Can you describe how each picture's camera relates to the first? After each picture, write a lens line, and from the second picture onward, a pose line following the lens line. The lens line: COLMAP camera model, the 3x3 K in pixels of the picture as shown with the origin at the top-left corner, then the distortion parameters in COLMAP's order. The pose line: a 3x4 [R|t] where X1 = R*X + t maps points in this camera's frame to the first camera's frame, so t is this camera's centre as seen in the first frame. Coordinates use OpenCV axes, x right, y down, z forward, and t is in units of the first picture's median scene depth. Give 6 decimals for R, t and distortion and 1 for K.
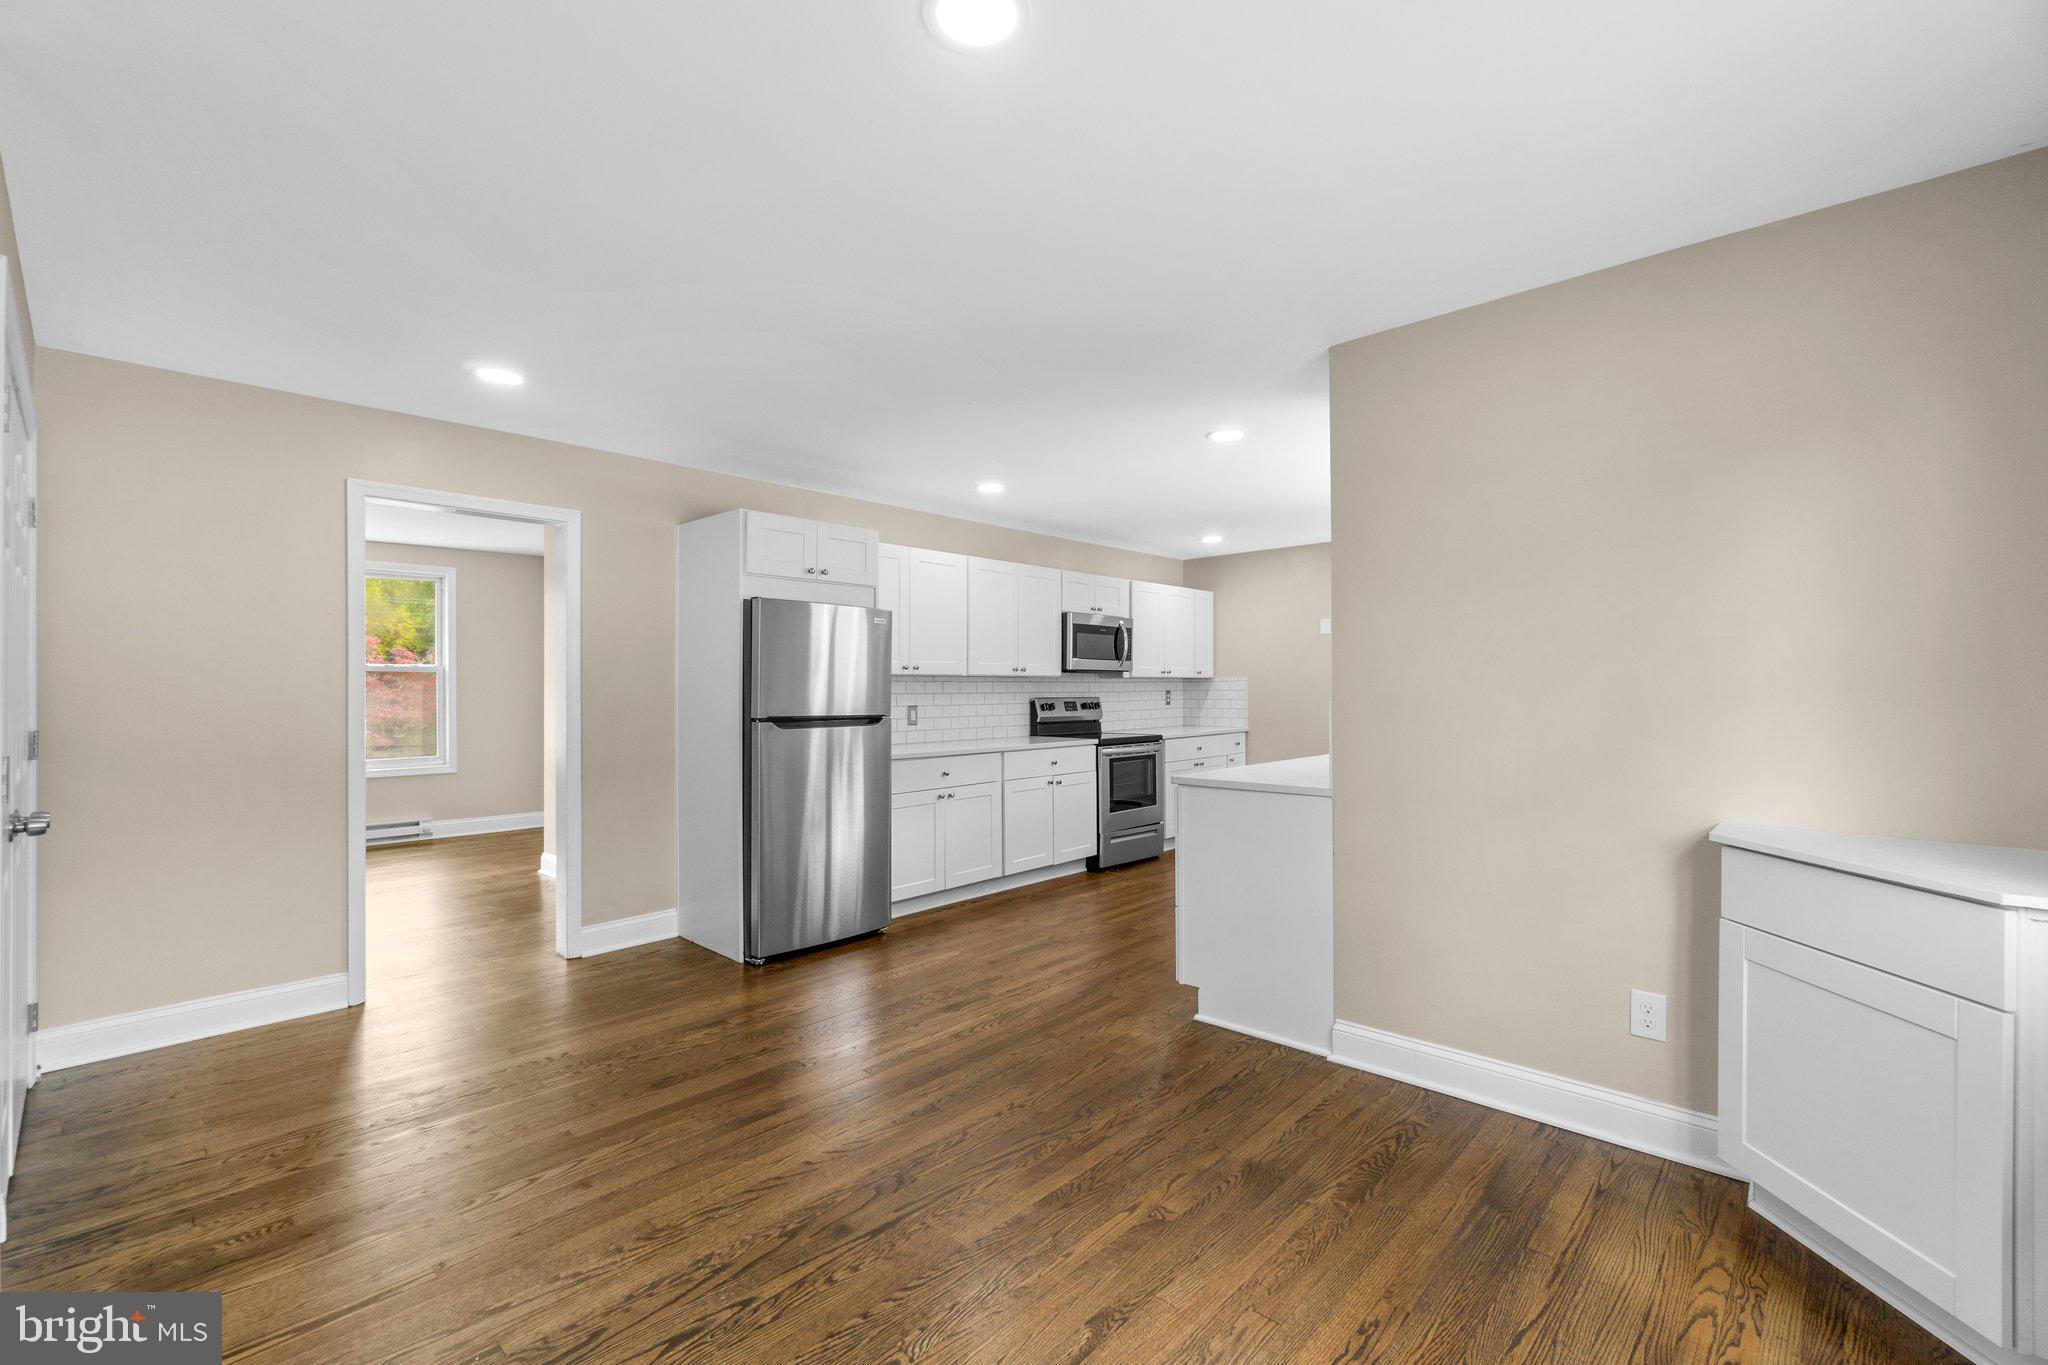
lens RADIAL K [[877.9, 0, 1024.0], [0, 877.9, 682.5], [0, 0, 1]] dist [-0.010794, 0.000006]
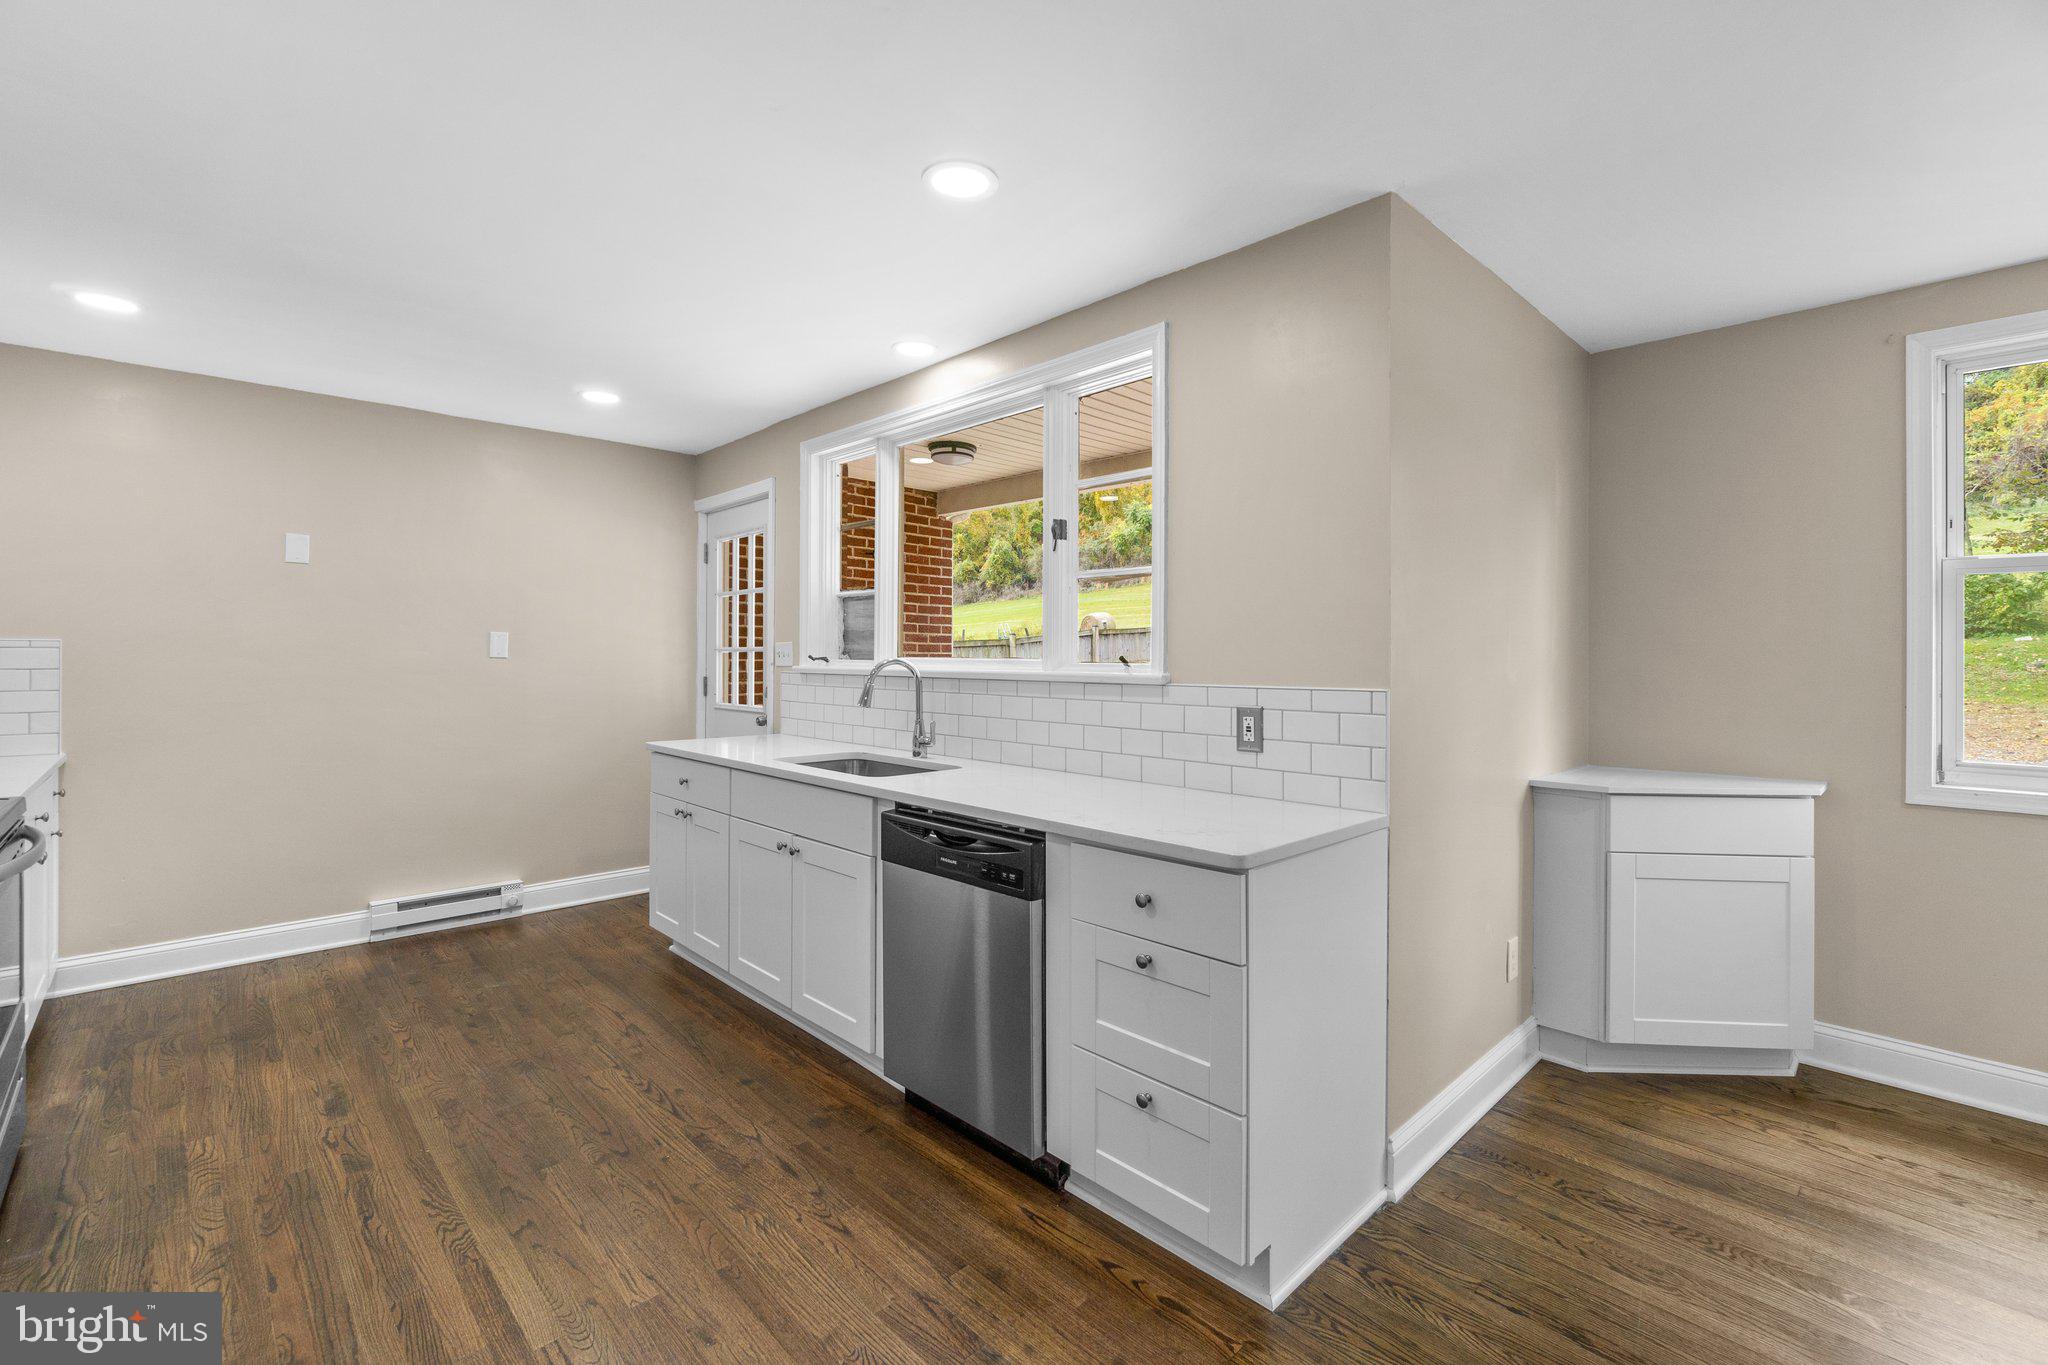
lens RADIAL K [[931.0, 0, 1036.1], [0, 931.0, 654.8], [0, 0, 1]] dist [-0.005599, -0.000495]
pose [[0.072121, -0.004233, 0.997387, -0.186865], [-0.001881, 0.999989, 0.004380, 0.005382], [-0.997394, -0.002192, 0.072112, 0.605368]]
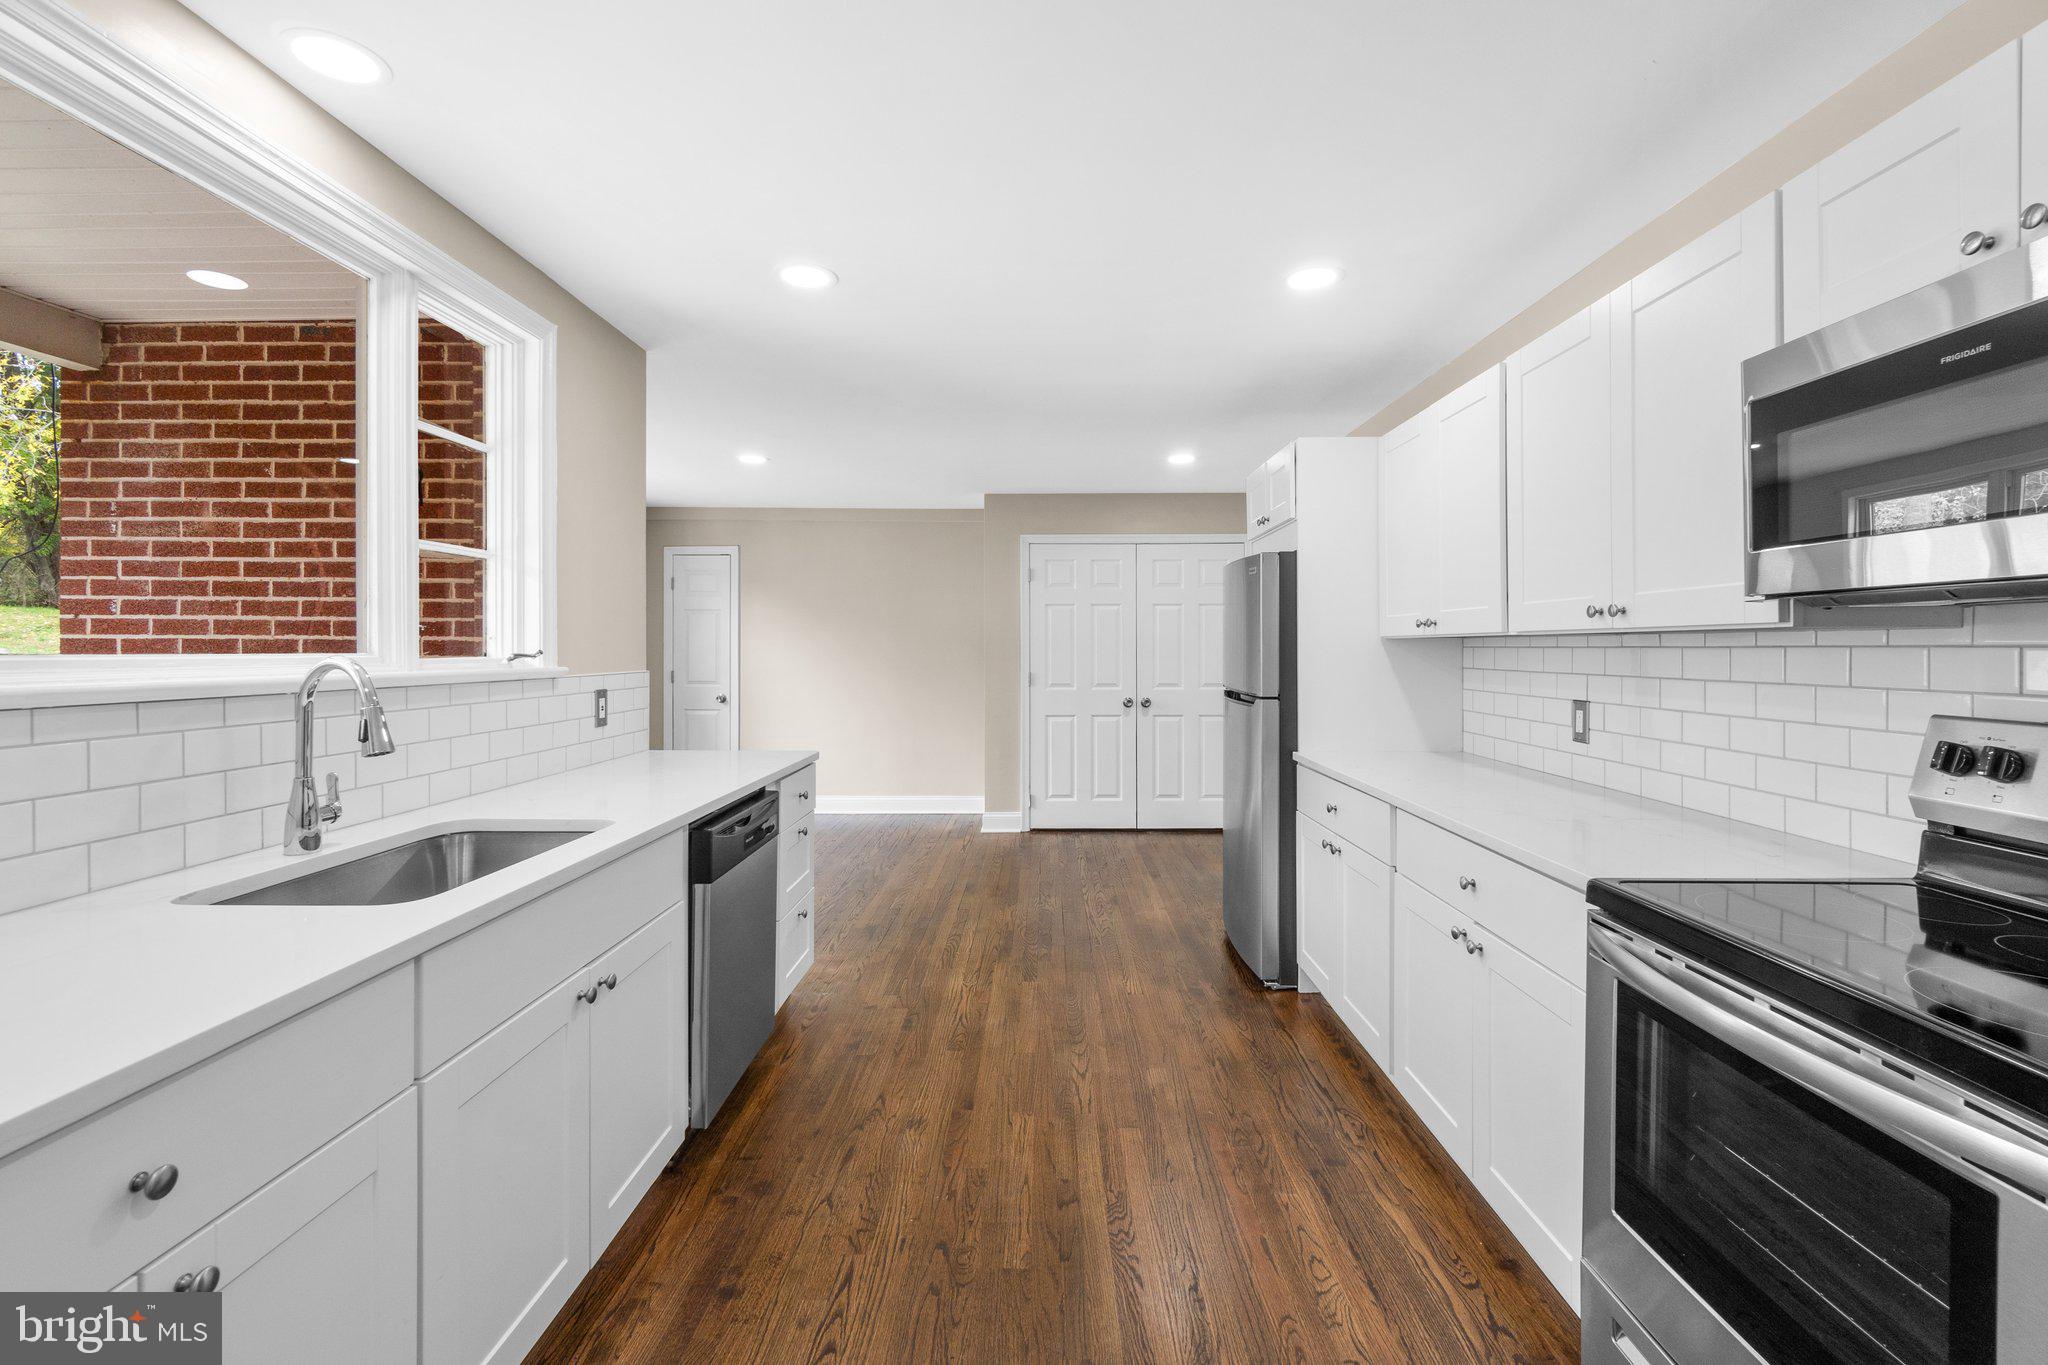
lens RADIAL K [[931.0, 0, 1036.1], [0, 931.0, 654.8], [0, 0, 1]] dist [-0.005599, -0.000495]
pose [[-0.736784, -0.008365, -0.676077, 0.371097], [-0.020755, 0.999732, 0.010250, 0.003086], [0.675810, 0.021584, -0.736760, 1.052435]]
